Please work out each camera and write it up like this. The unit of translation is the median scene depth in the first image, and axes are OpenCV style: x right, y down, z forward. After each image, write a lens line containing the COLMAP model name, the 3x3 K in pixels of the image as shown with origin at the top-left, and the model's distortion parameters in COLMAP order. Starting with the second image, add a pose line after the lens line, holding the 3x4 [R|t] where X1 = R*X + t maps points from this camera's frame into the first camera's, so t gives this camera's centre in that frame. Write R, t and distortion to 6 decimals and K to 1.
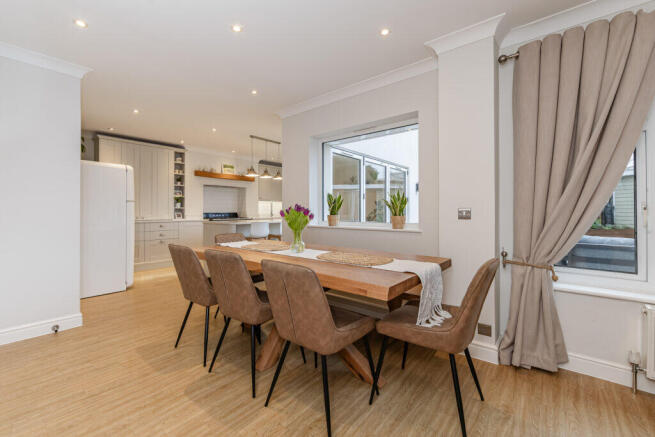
lens RADIAL K [[277.5, 0, 326.9], [0, 277.5, 210.1], [0, 0, 1]] dist [-0.061891, -0.000050]
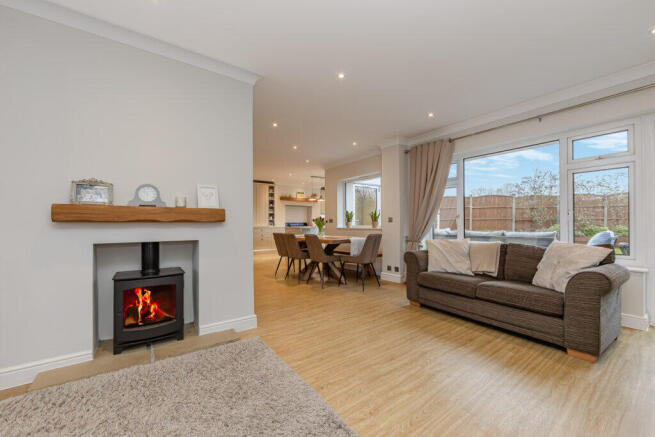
lens RADIAL K [[269.0, 0, 339.1], [0, 269.0, 219.6], [0, 0, 1]] dist [-0.000512, -0.000065]
pose [[0.975563, -0.010225, -0.219482, 0.218978], [0.007448, 0.999881, -0.013477, 0.016687], [0.219594, 0.011513, 0.975524, -0.509006]]
